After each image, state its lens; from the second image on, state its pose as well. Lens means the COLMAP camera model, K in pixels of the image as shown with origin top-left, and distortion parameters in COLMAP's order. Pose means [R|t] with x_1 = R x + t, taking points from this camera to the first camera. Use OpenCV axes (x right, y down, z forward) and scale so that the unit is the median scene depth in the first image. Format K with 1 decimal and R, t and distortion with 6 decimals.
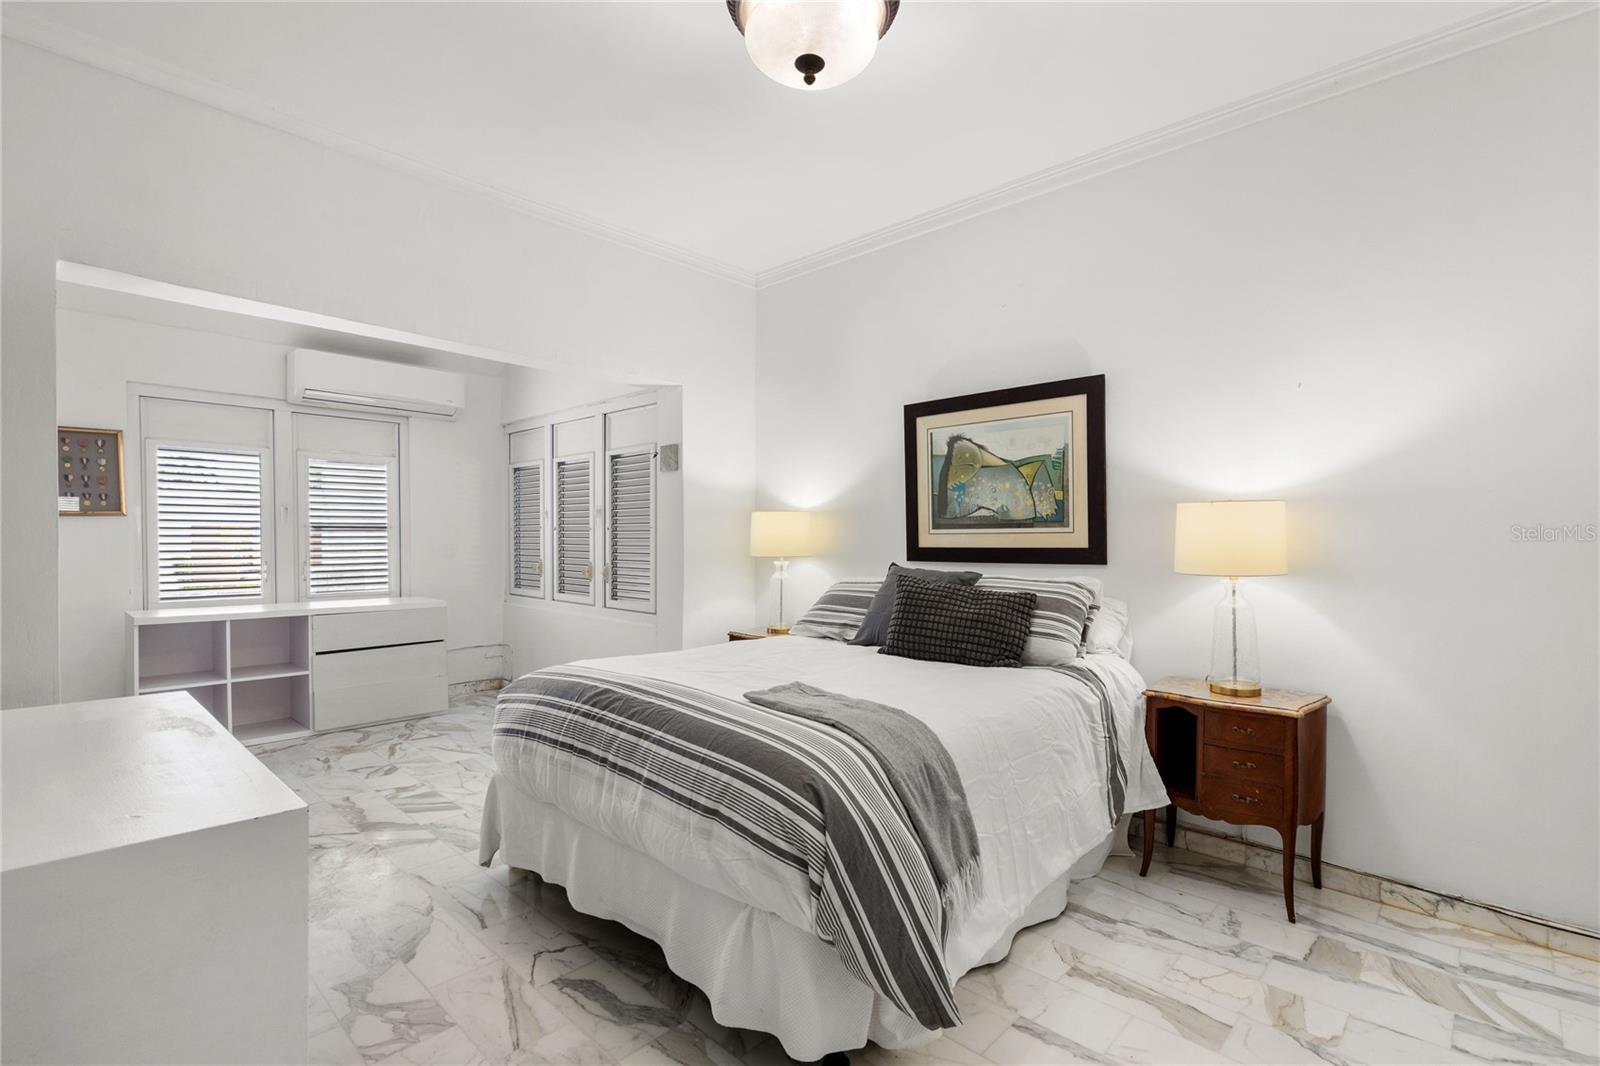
lens RADIAL K [[727.8, 0, 800.0], [0, 727.8, 533.0], [0, 0, 1]] dist [-0.013446, 0.000159]
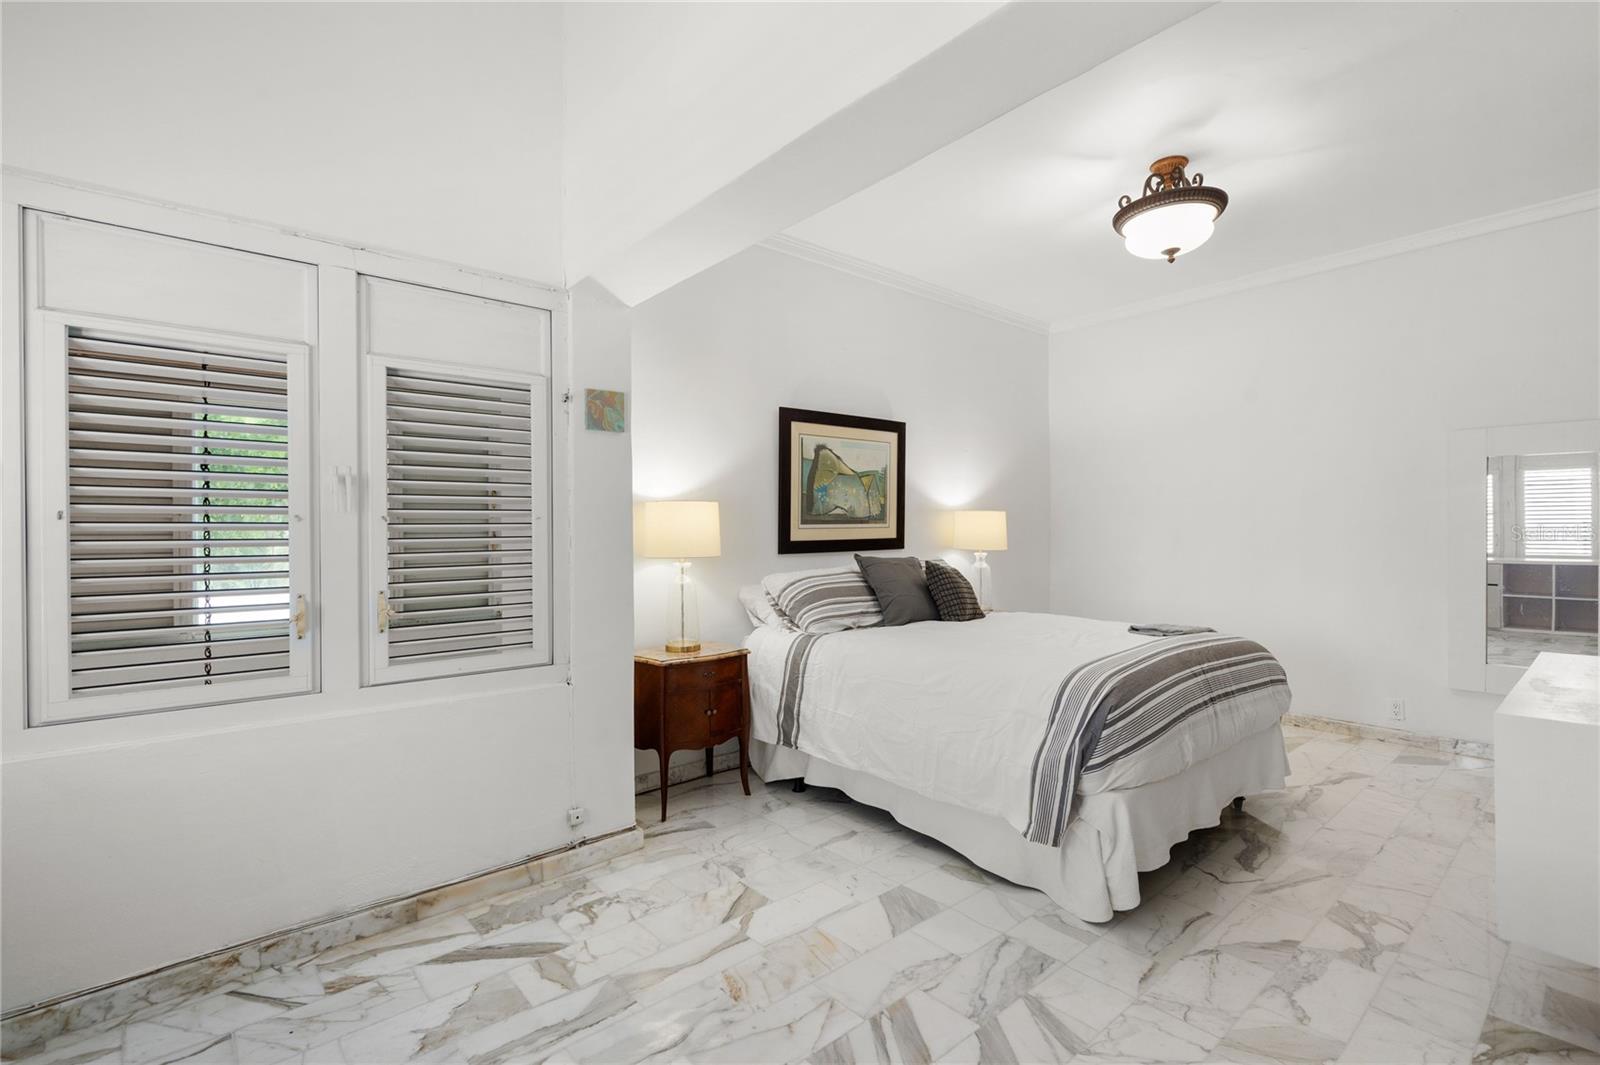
lens RADIAL K [[722.0, 0, 800.8], [0, 722.0, 516.8], [0, 0, 1]] dist [-0.001345, -0.000274]
pose [[0.111234, 0.014588, 0.993687, -0.958296], [-0.000372, 0.999893, -0.014637, -0.000611], [-0.993794, 0.001258, 0.111228, 0.918531]]
